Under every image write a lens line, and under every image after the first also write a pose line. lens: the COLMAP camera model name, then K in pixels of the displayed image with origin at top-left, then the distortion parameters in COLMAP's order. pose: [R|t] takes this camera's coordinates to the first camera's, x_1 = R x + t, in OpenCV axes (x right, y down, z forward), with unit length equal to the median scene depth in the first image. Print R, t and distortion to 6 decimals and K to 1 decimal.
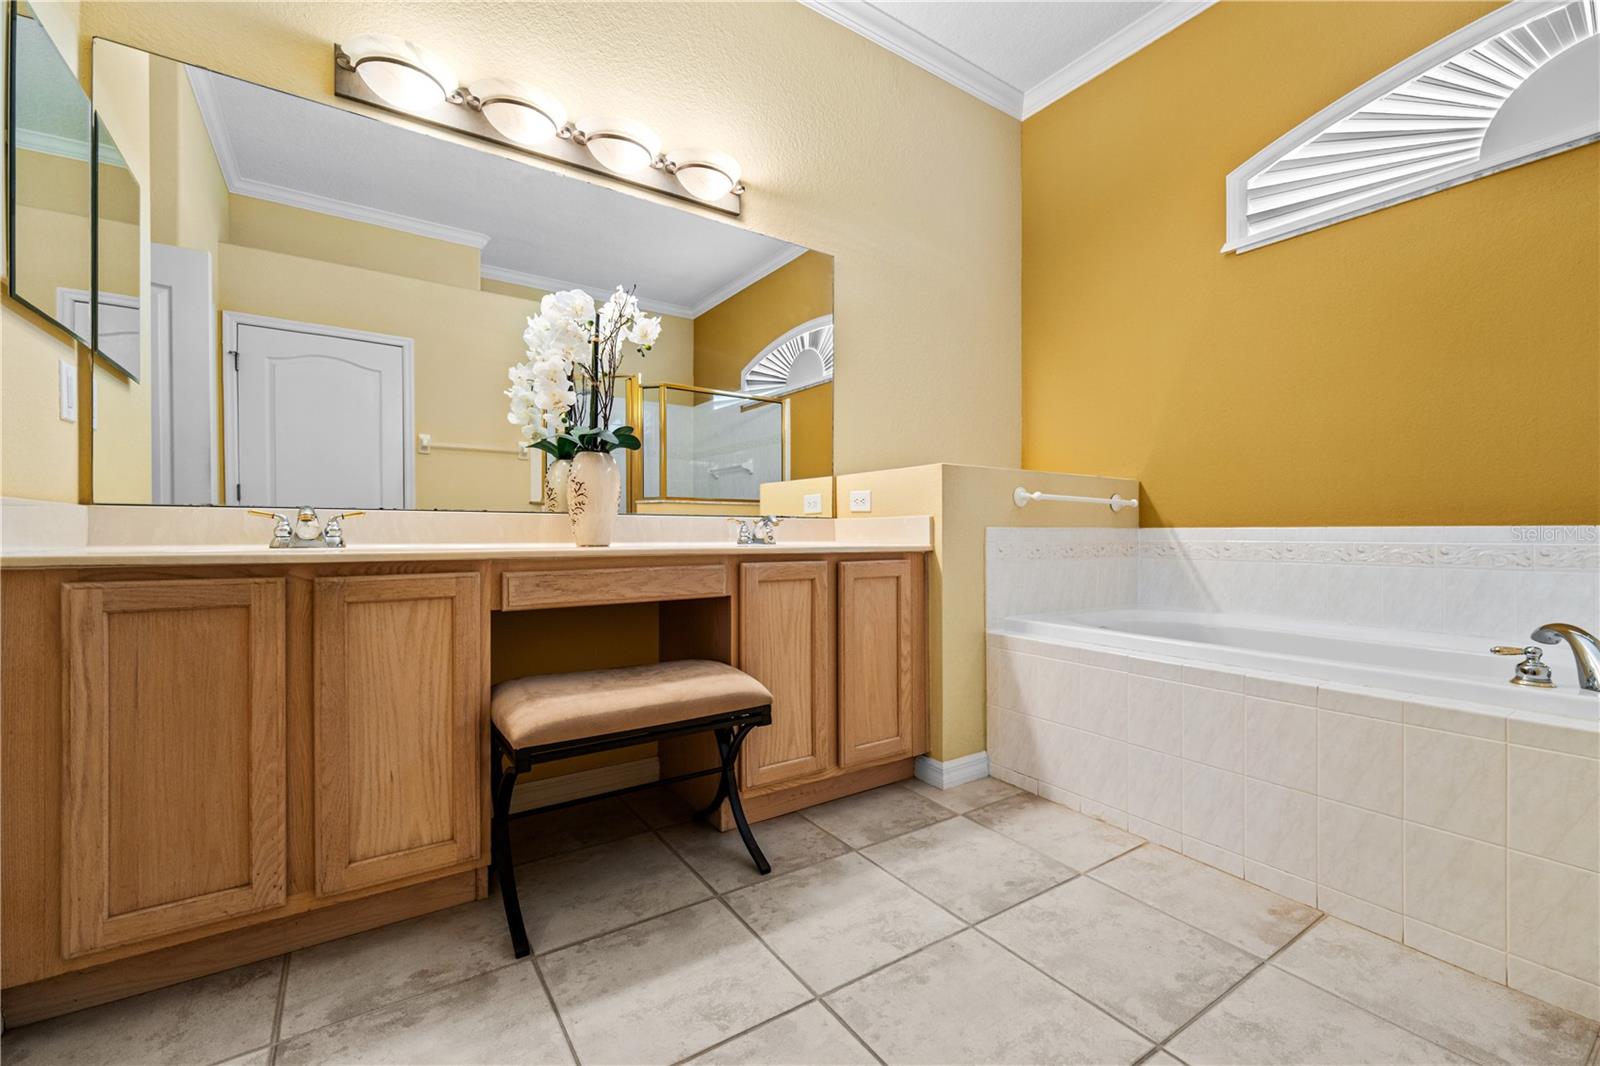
lens RADIAL K [[662.7, 0, 800.0], [0, 662.7, 533.0], [0, 0, 1]] dist [0.000177, -0.000944]
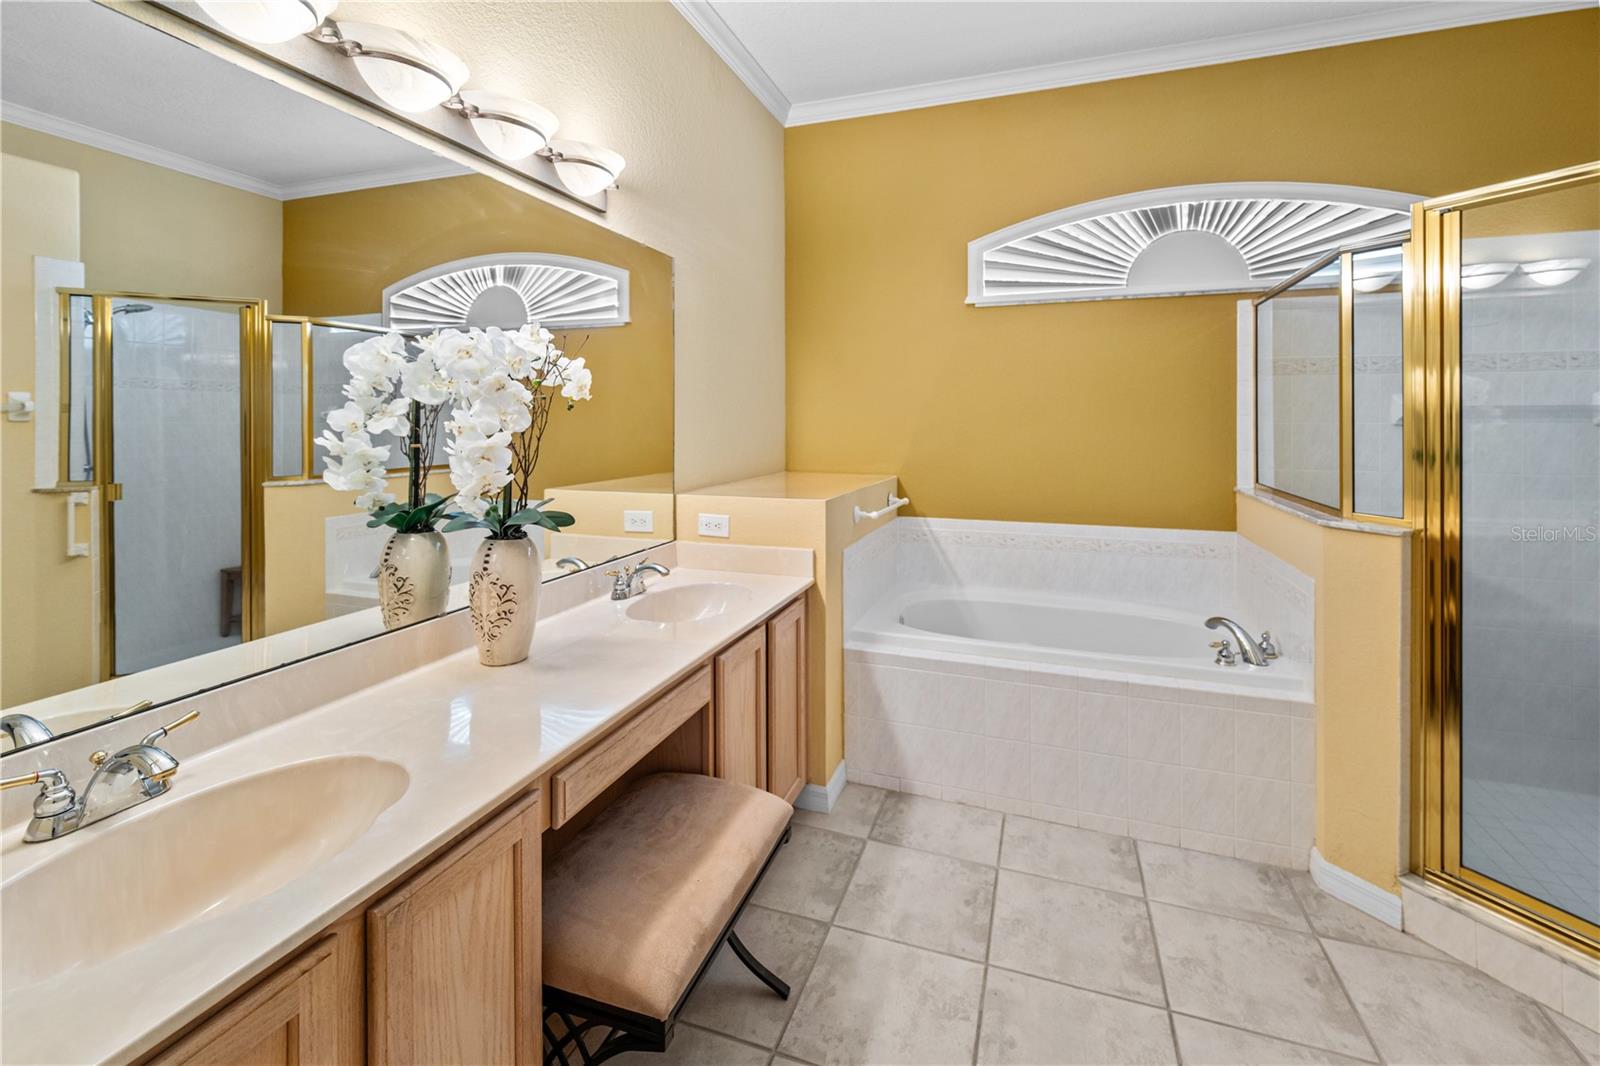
lens RADIAL K [[696.2, 0, 800.2], [0, 696.2, 417.1], [0, 0, 1]] dist [0.012521, -0.010694]
pose [[0.804314, -0.000989, 0.594204, -0.495985], [0.004987, 0.999975, -0.005086, -0.243066], [-0.594184, 0.007054, 0.804298, 0.142788]]
